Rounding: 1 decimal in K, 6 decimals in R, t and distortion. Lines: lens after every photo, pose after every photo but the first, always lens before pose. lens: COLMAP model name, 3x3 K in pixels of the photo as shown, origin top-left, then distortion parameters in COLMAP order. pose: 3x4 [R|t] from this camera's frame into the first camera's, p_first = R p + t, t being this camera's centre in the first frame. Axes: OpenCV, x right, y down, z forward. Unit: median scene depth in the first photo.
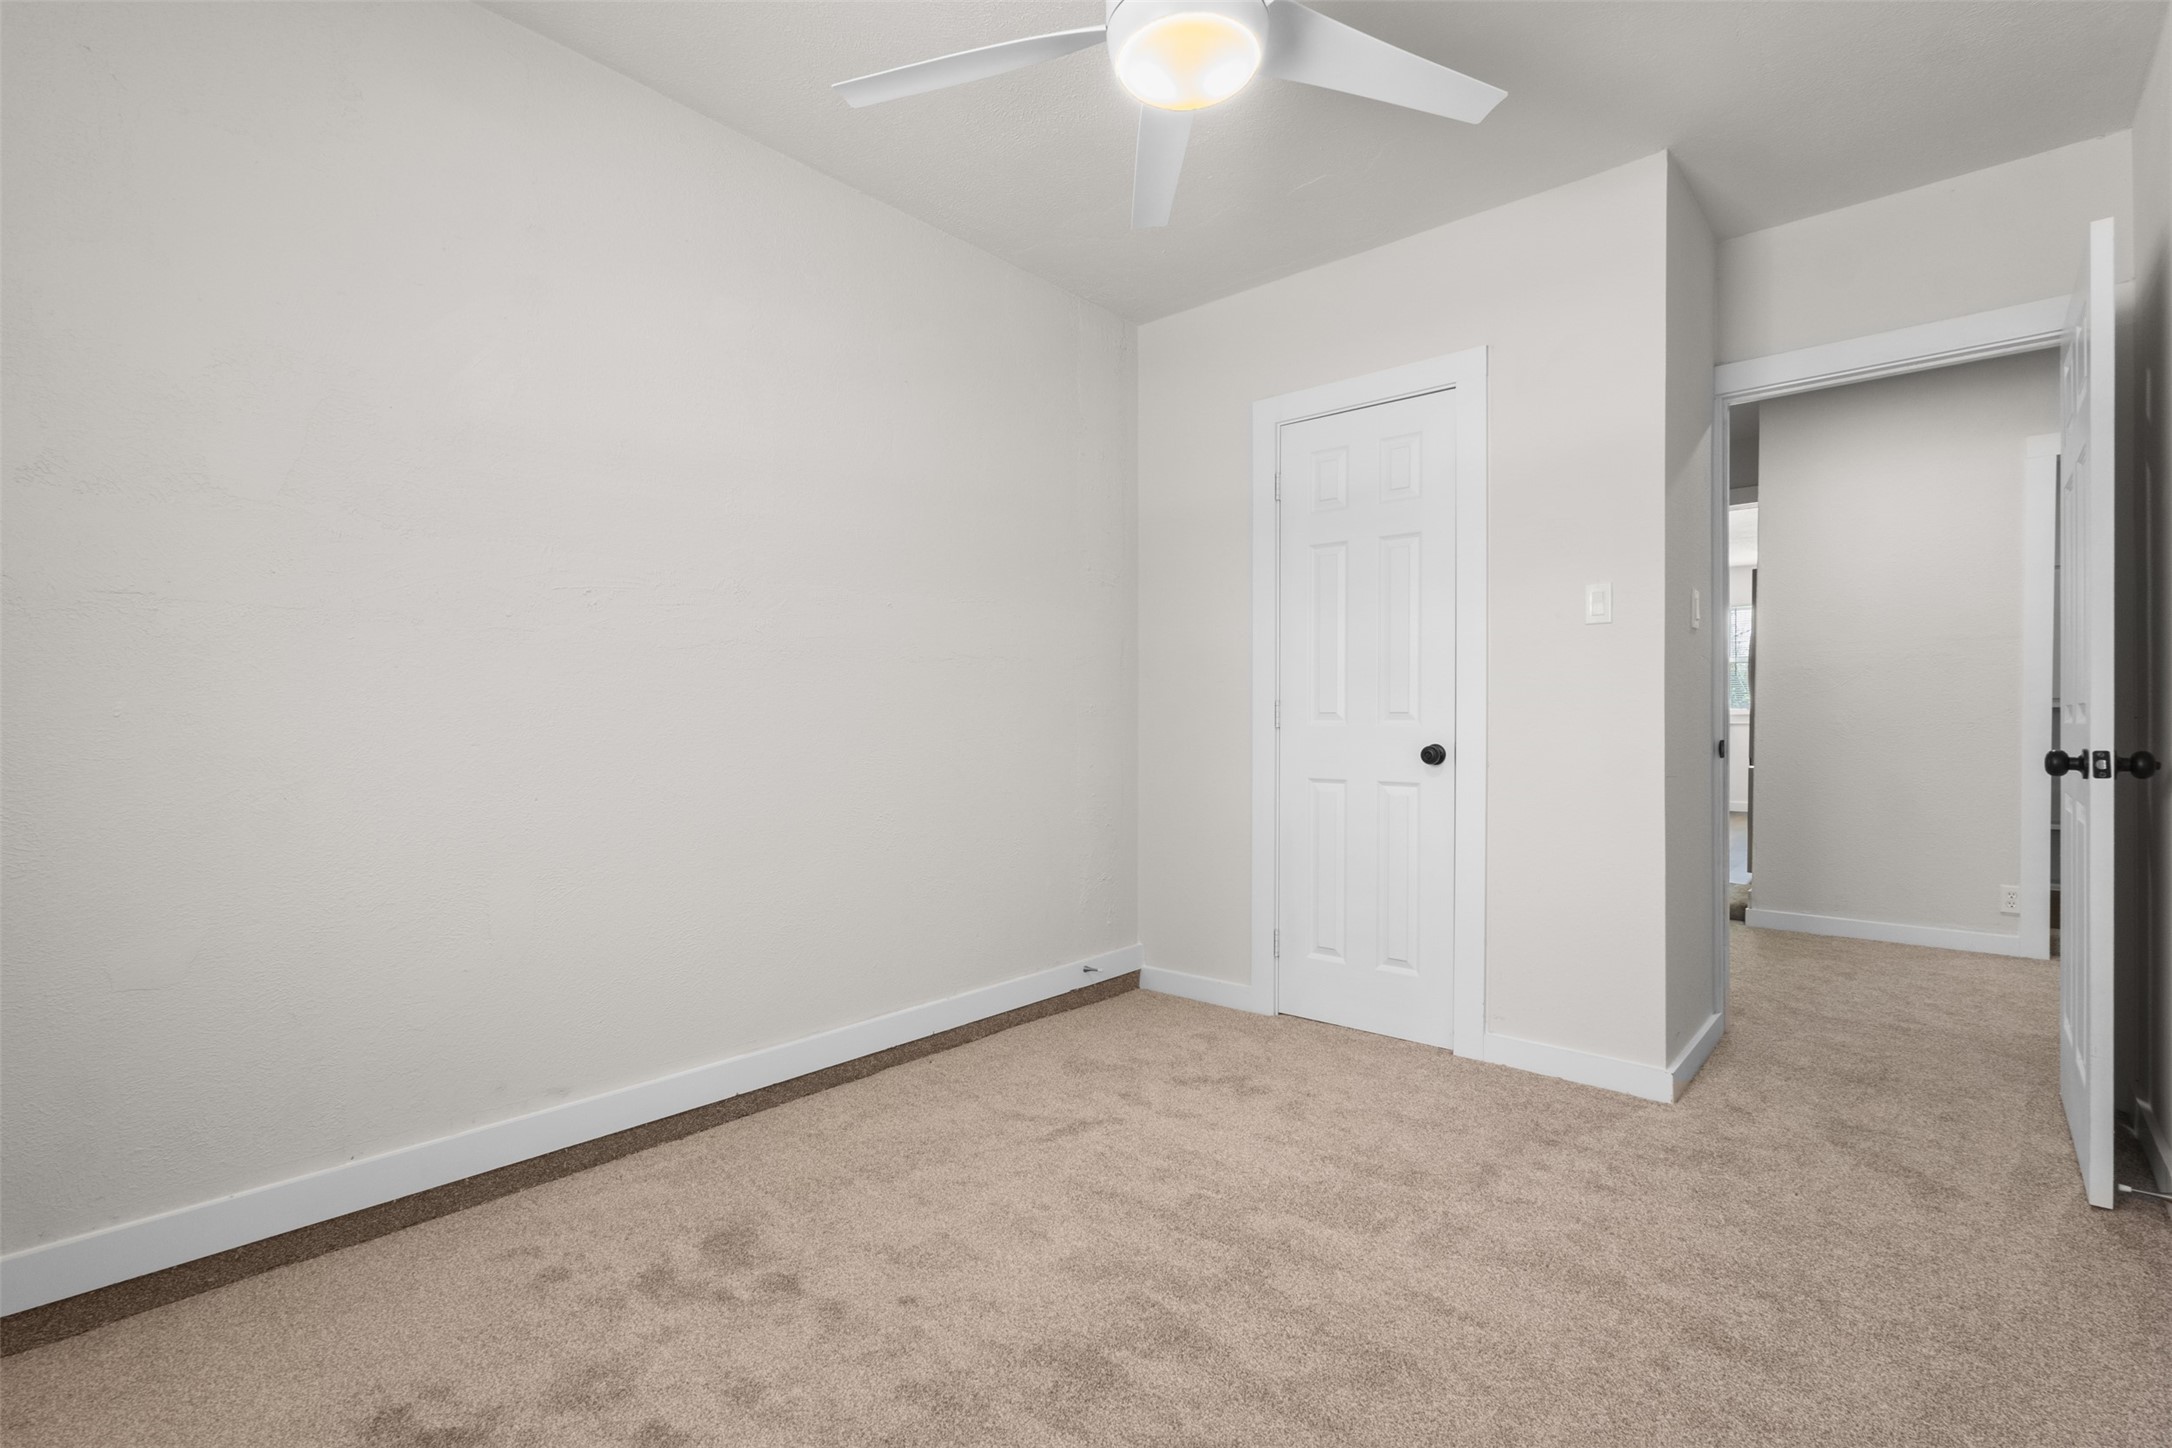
lens RADIAL K [[1006.7, 0, 1087.8], [0, 1006.7, 721.2], [0, 0, 1]] dist [0.000807, -0.000187]
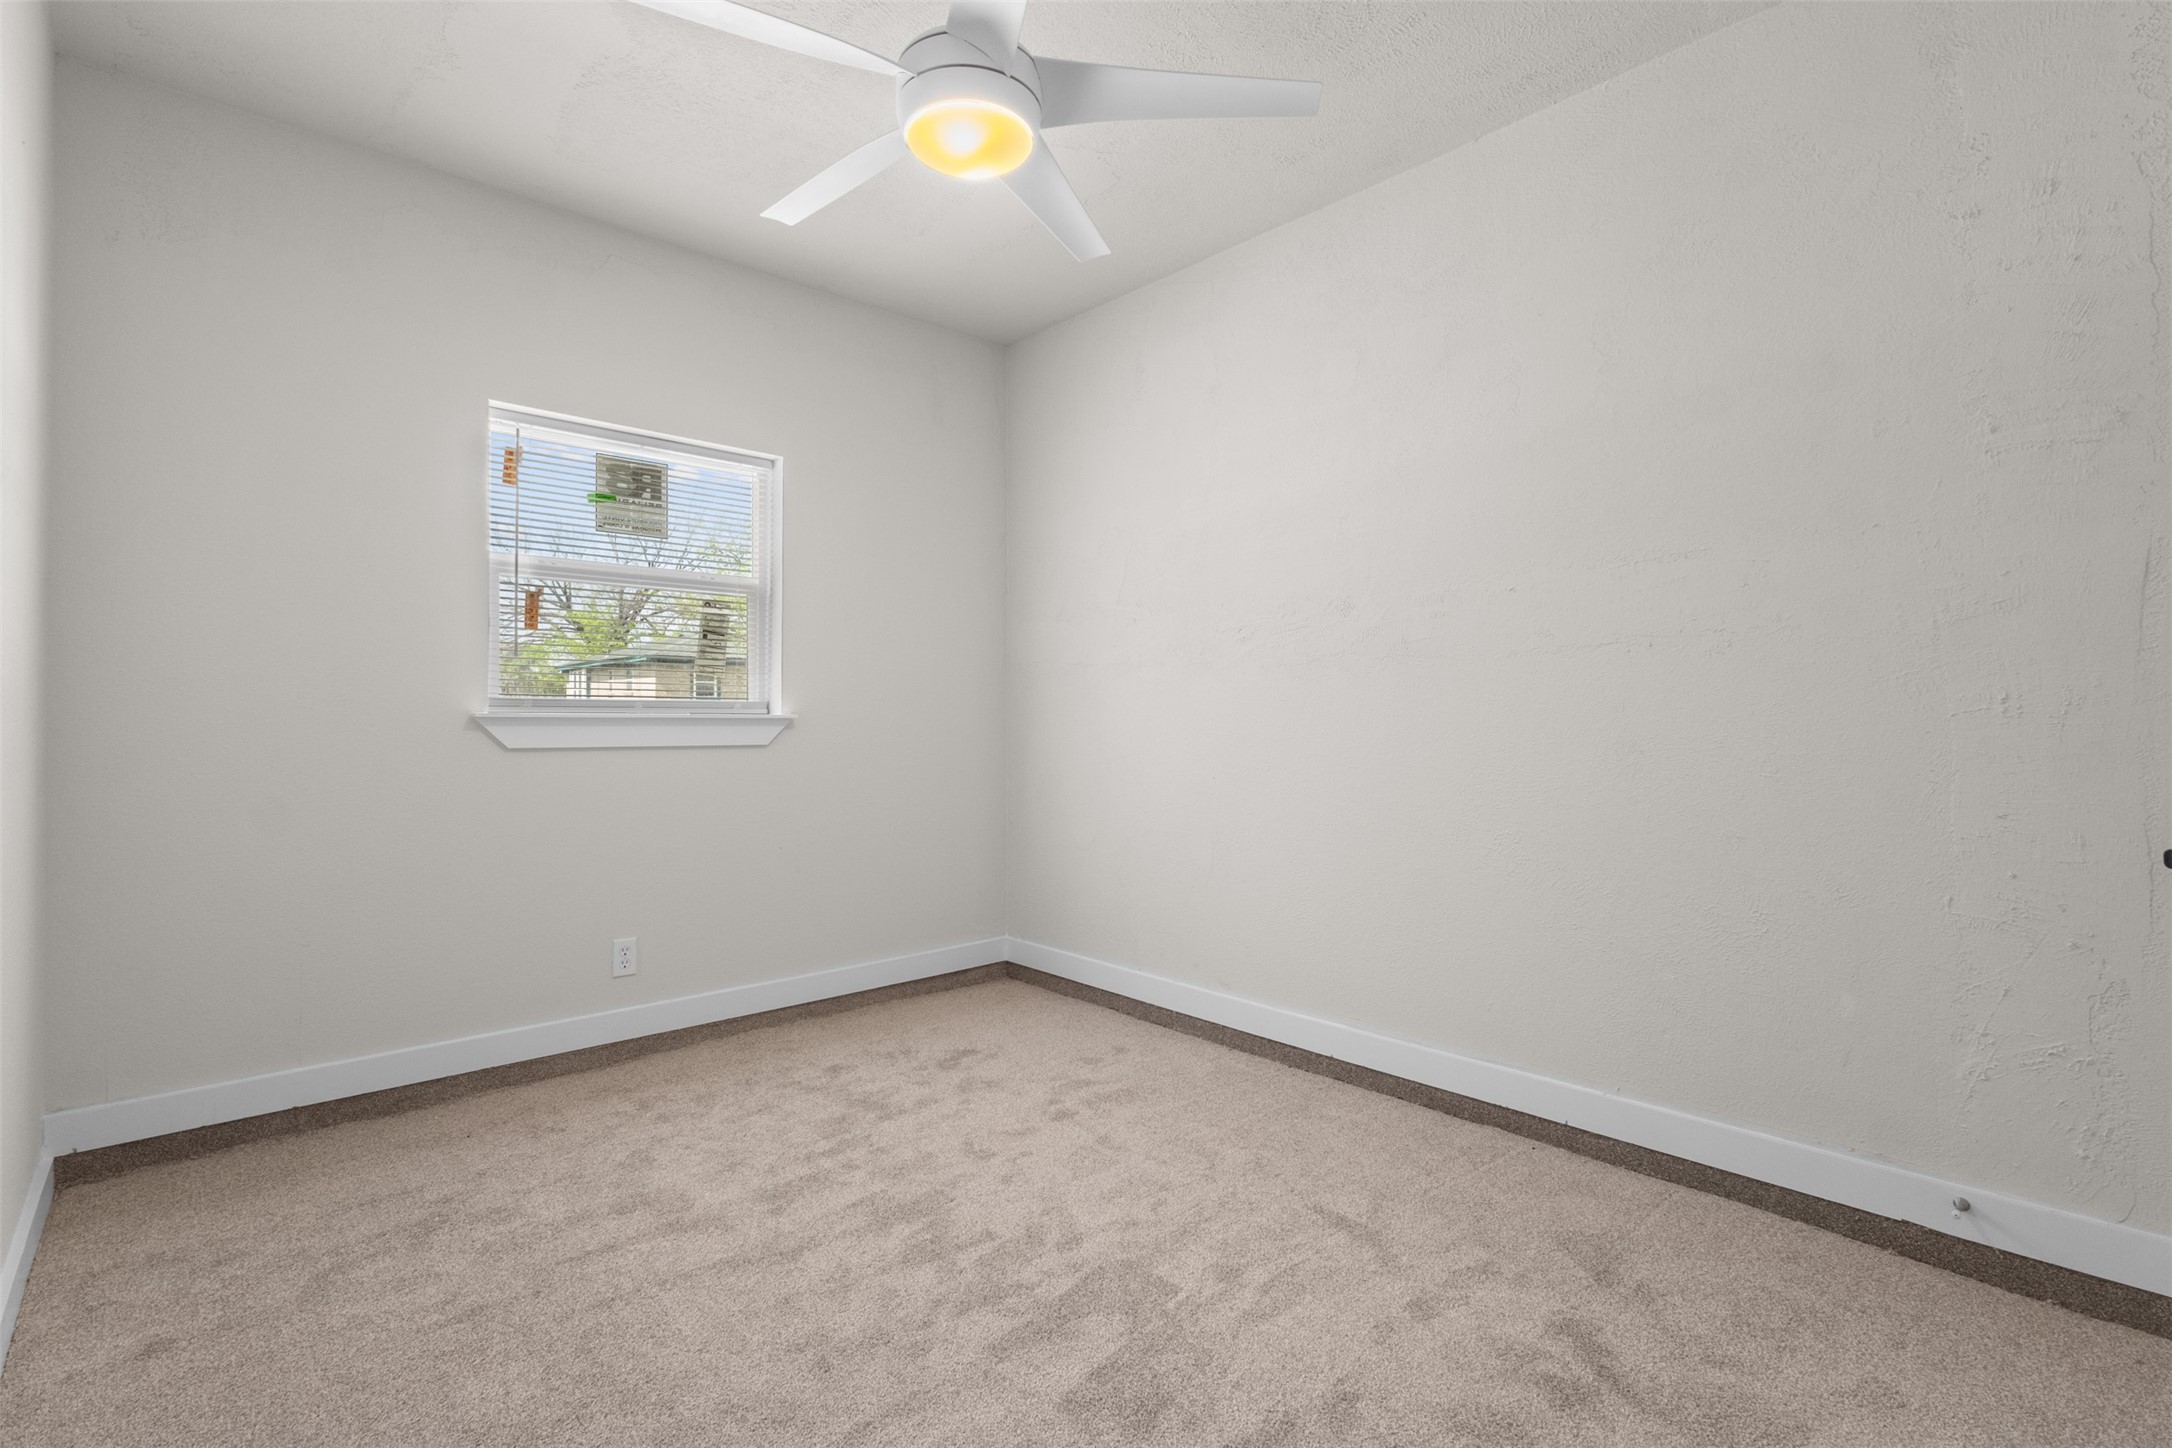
lens RADIAL K [[1006.7, 0, 1079.1], [0, 1006.7, 719.5], [0, 0, 1]] dist [0.000807, -0.000187]
pose [[-0.137106, -0.003752, -0.990549, 0.973588], [0.001804, 0.999990, -0.004037, -0.000579], [0.990555, -0.002340, -0.137098, 1.063081]]
